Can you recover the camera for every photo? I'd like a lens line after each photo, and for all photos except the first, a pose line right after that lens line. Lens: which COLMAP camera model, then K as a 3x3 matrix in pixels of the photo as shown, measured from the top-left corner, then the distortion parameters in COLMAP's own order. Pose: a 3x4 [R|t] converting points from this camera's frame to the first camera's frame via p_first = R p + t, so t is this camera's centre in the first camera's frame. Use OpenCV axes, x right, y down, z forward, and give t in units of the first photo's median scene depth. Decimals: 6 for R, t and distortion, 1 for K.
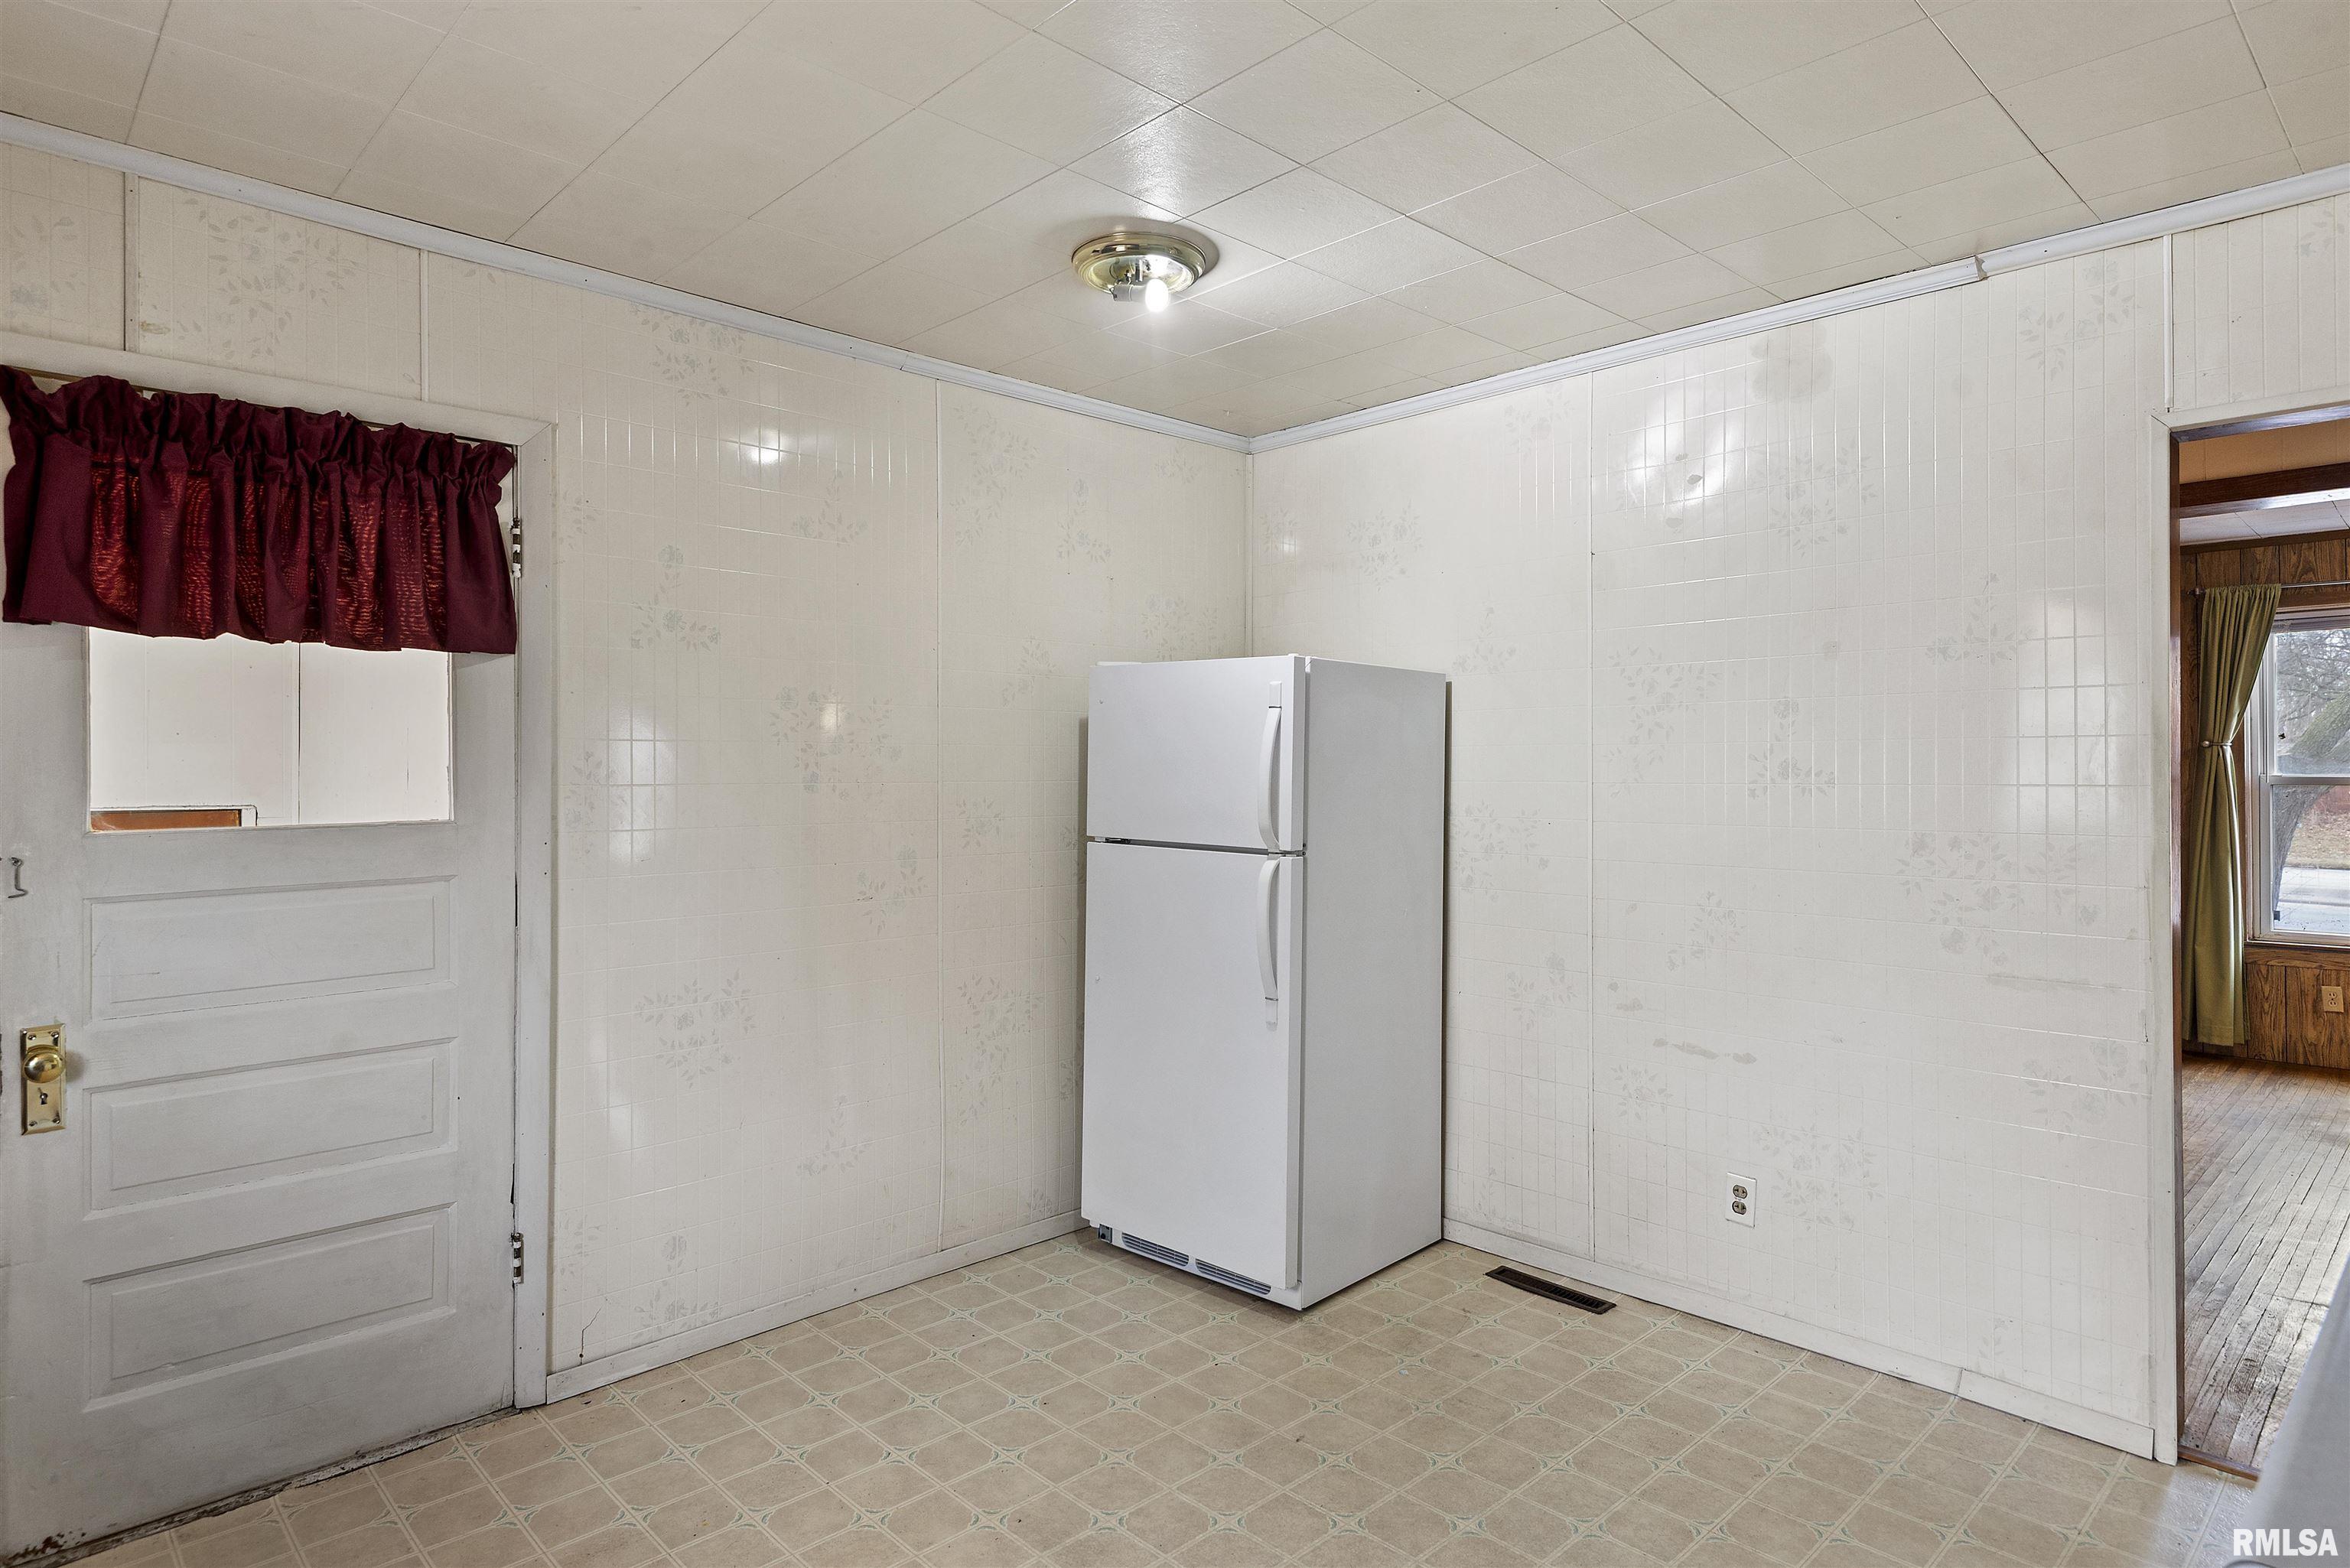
lens RADIAL K [[1292.8, 0, 1166.6], [0, 1292.8, 776.5], [0, 0, 1]] dist [0.047633, -0.030879]
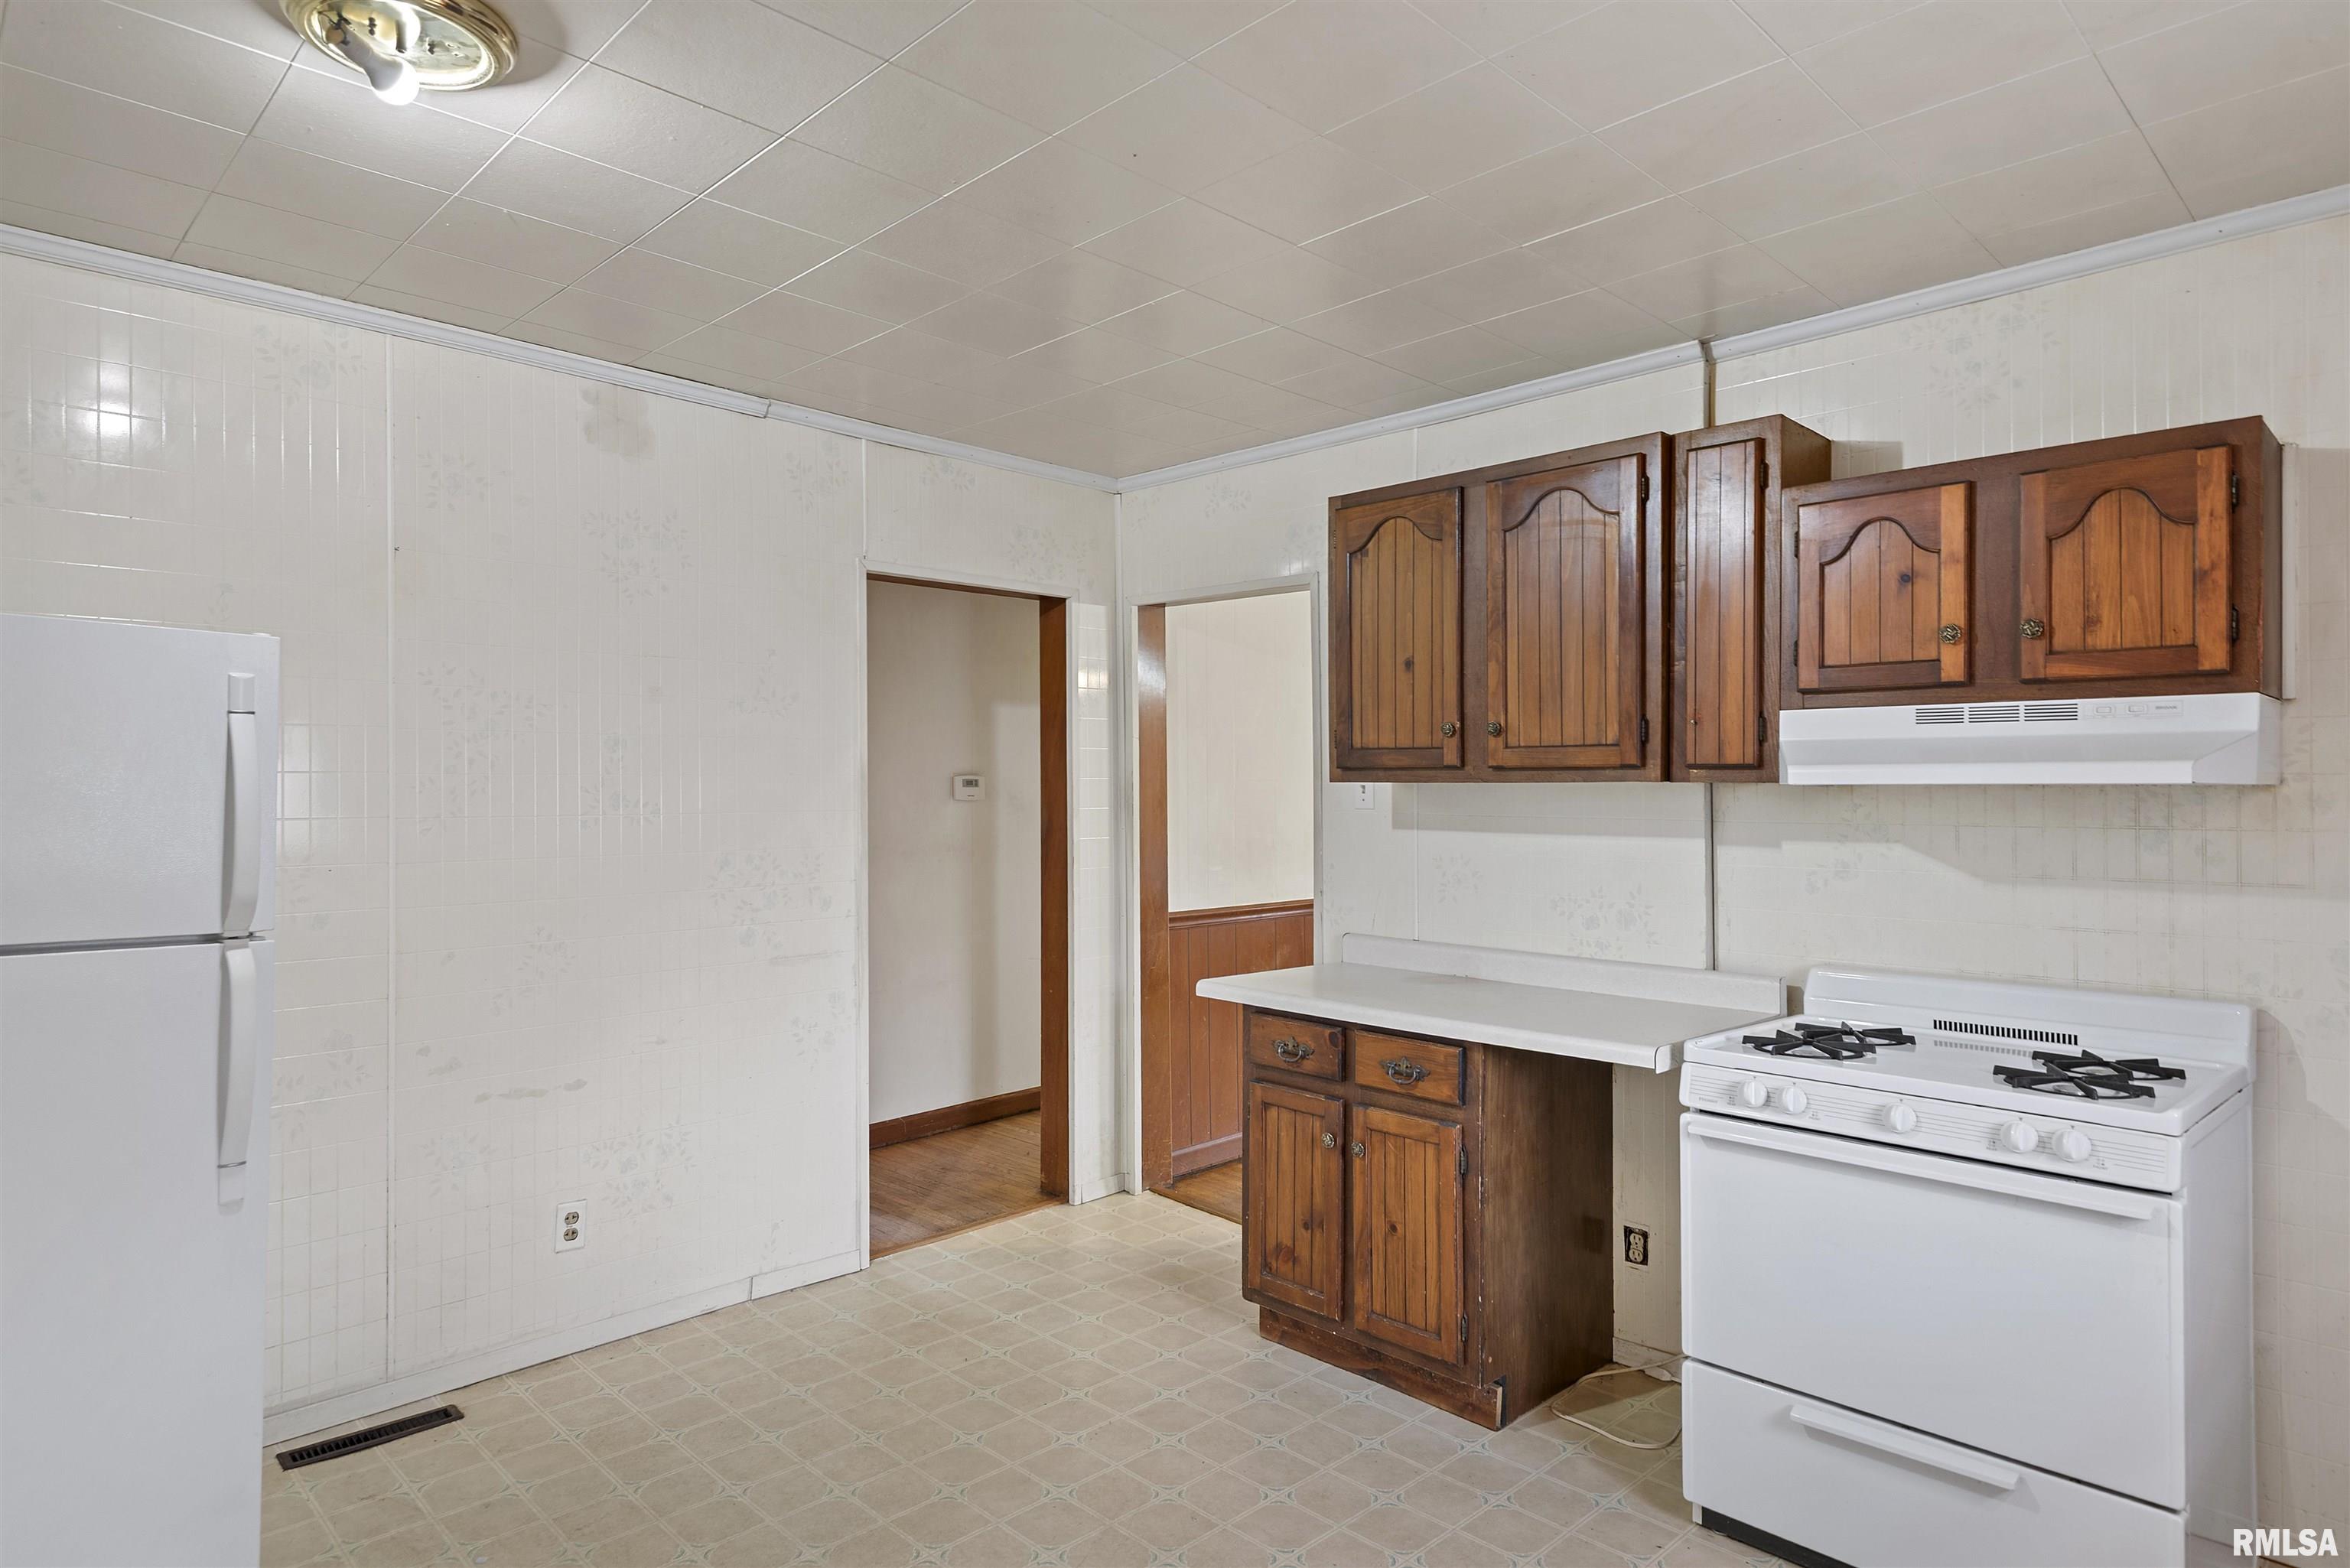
lens RADIAL K [[1335.5, 0, 1175.0], [0, 1335.5, 784.0], [0, 0, 1]] dist [0.028904, -0.019661]
pose [[-0.019170, 0.000222, 0.999816, -0.522709], [0.004481, 0.999990, -0.000137, -0.014139], [-0.999806, 0.004478, -0.019171, 0.470767]]
